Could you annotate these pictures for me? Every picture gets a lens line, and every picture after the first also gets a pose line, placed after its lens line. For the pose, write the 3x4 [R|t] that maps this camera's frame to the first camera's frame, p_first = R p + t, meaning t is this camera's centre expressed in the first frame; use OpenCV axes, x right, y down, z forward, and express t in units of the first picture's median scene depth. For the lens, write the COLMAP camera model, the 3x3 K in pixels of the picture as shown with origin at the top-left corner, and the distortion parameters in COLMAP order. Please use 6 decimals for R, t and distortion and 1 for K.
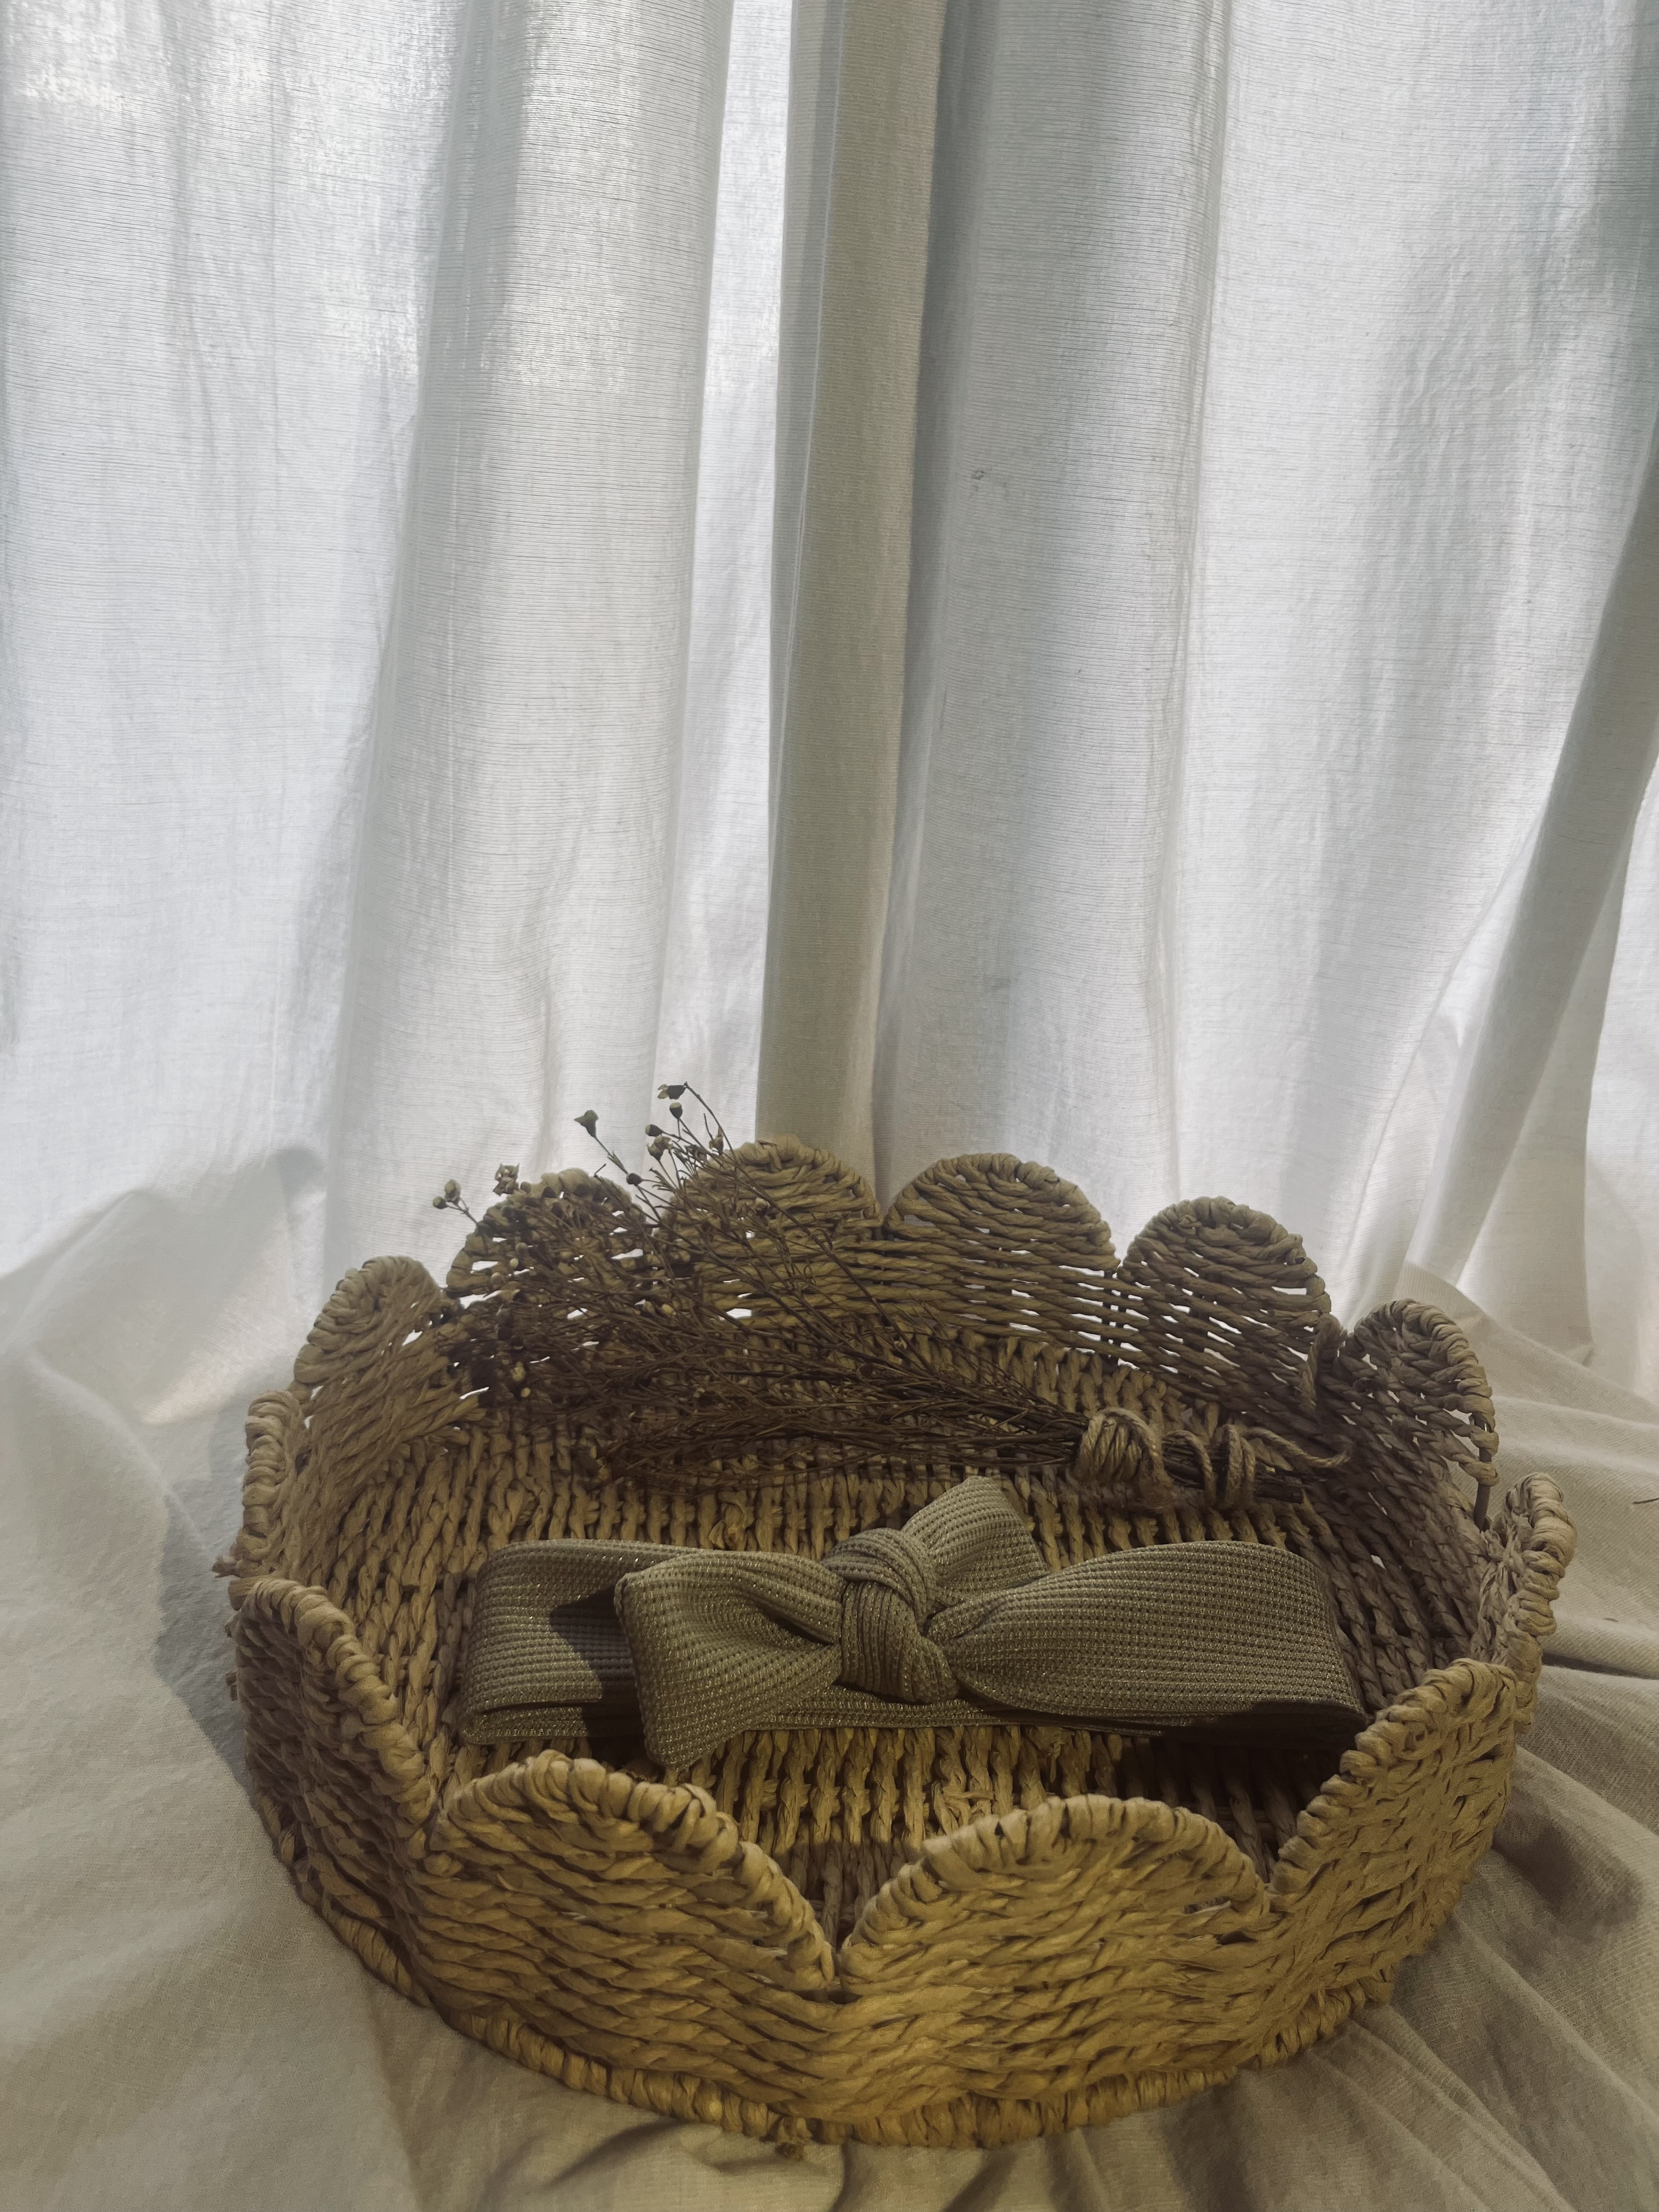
lens RADIAL K [[1704.1, 0, 835.9], [0, 1704.1, 1093.9], [0, 0, 1]] dist [0.008171, -0.004478]
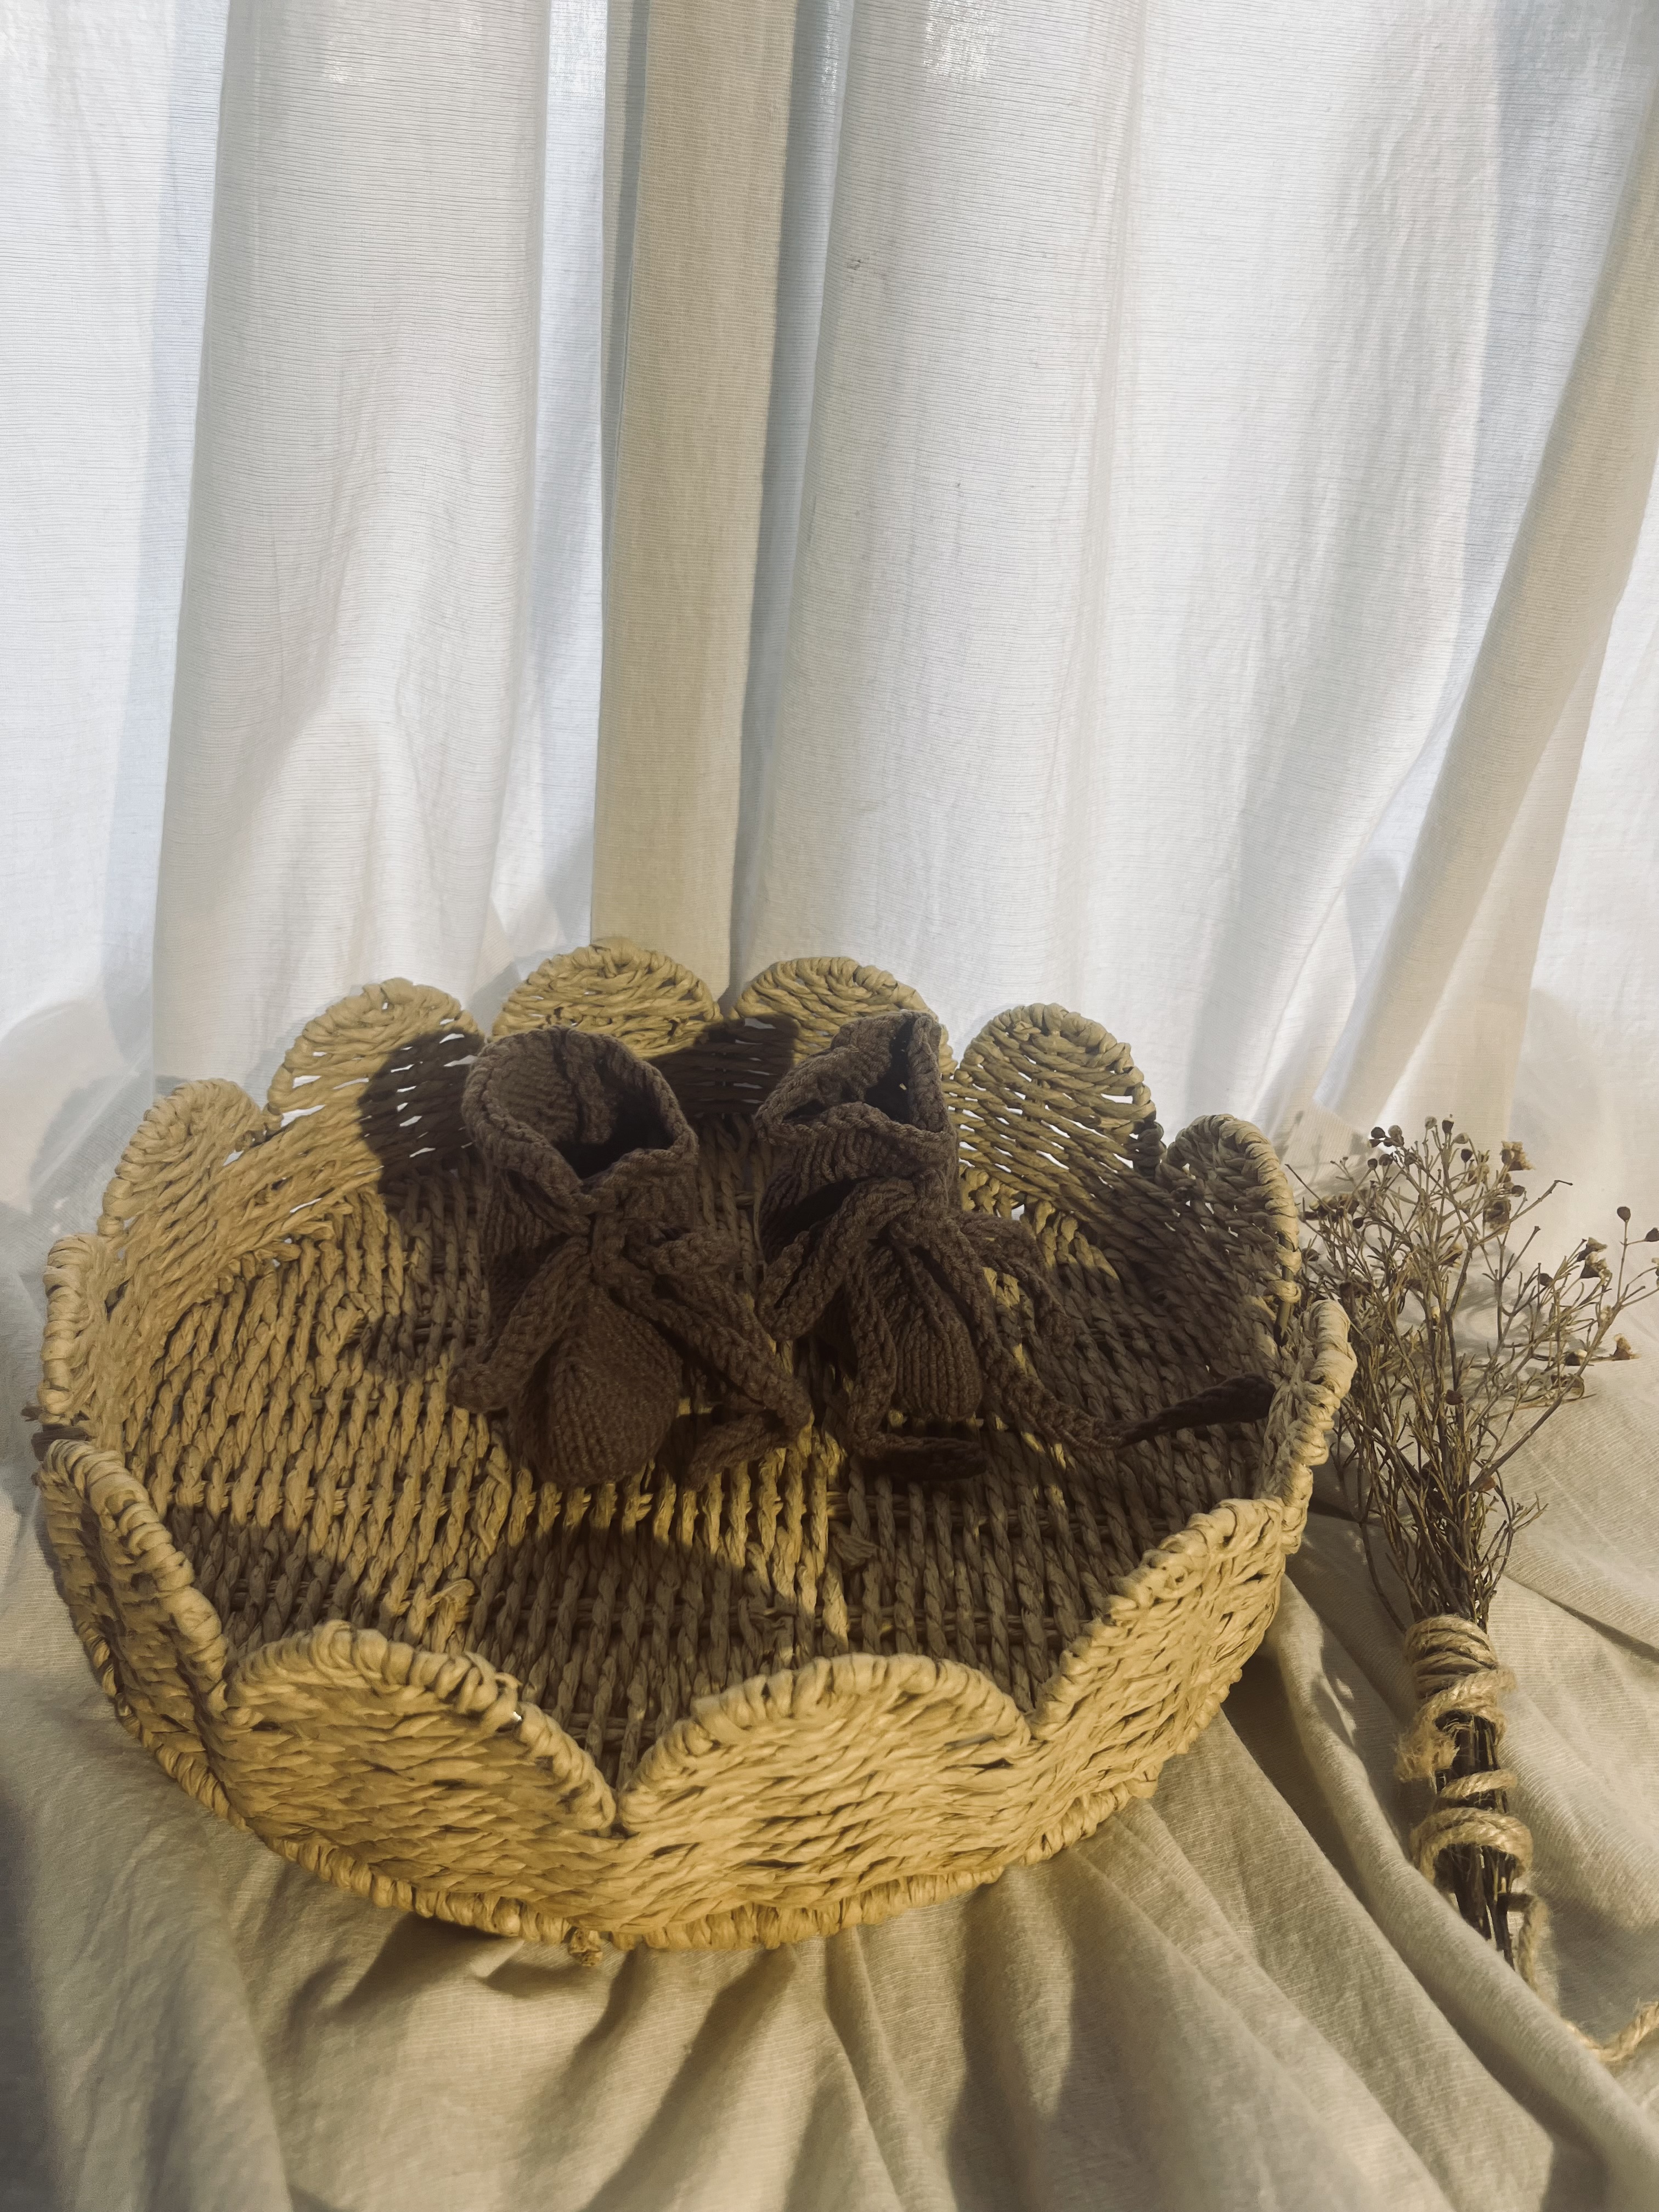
lens RADIAL K [[1703.2, 0, 828.2], [0, 1703.2, 1096.9], [0, 0, 1]] dist [0.016582, -0.011878]
pose [[0.998920, -0.009726, 0.045443, 0.058746], [0.001715, 0.984905, 0.173089, -0.071582], [-0.046441, -0.172824, 0.983857, 0.019007]]
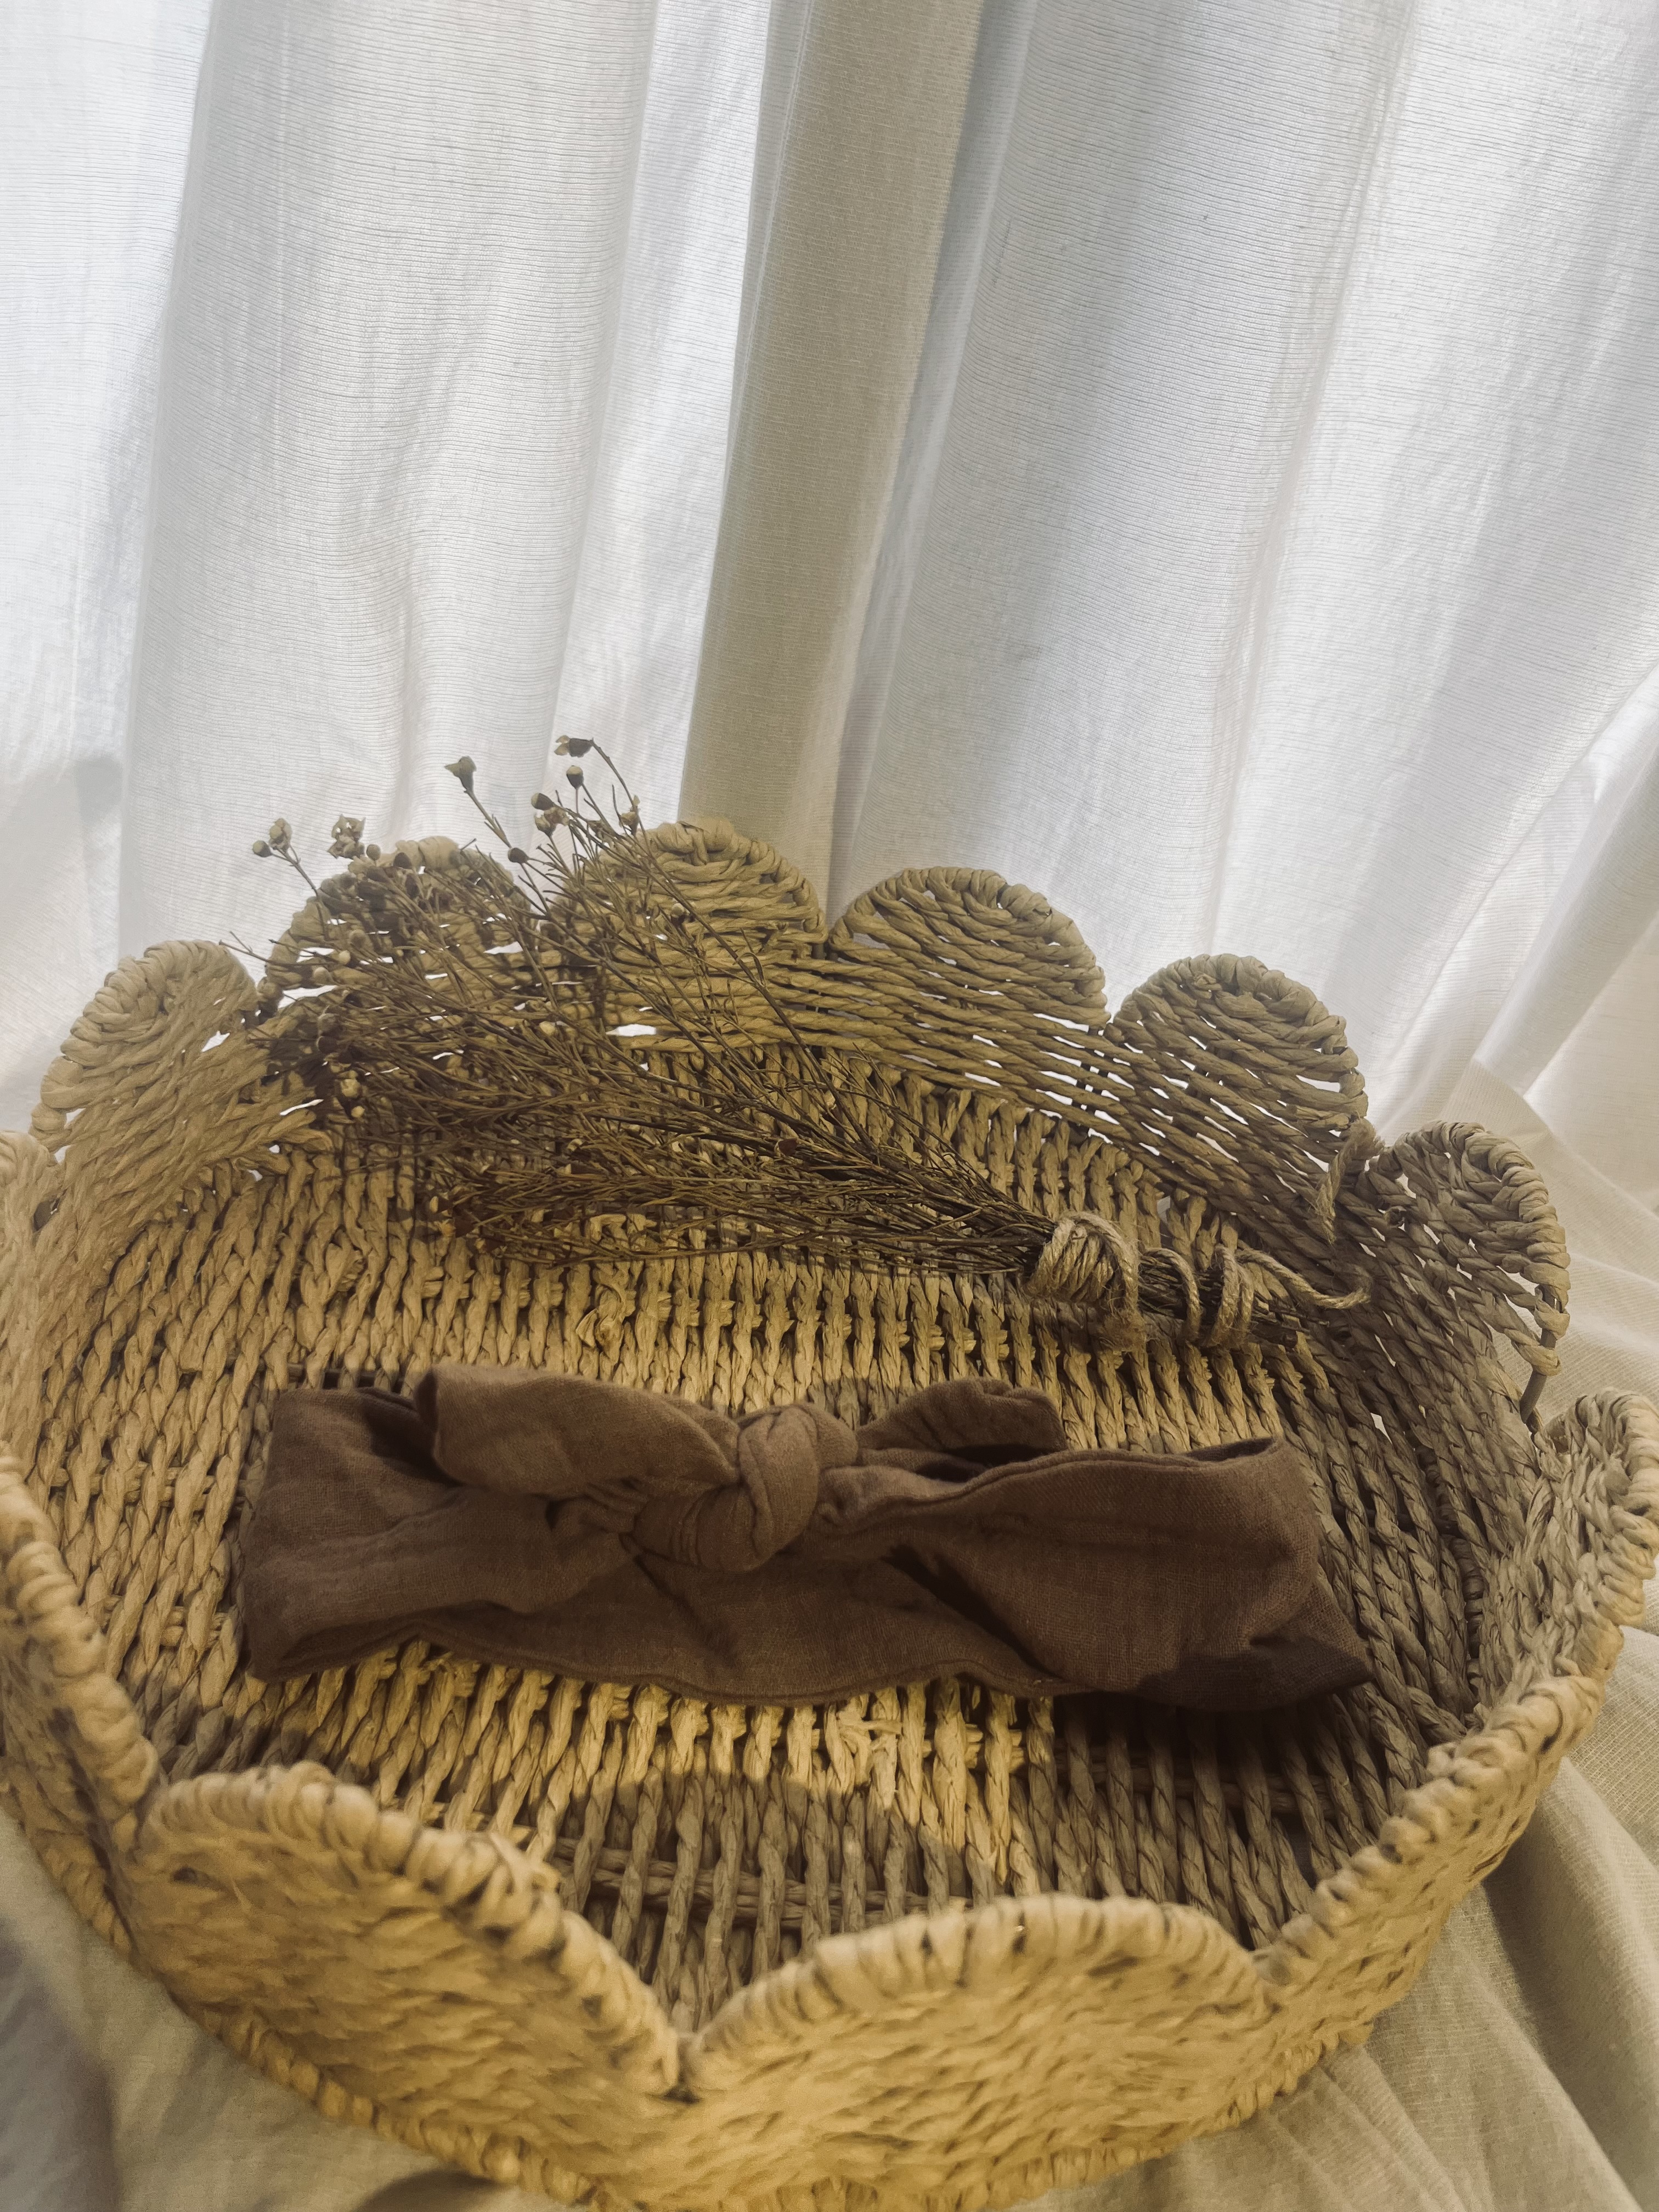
lens RADIAL K [[1704.2, 0, 827.0], [0, 1704.2, 1111.8], [0, 0, 1]] dist [0.020784, -0.039218]
pose [[0.993975, 0.094755, 0.055088, -0.011662], [-0.105069, 0.966839, 0.232770, -0.043131], [-0.031205, -0.237156, 0.970970, 0.256296]]
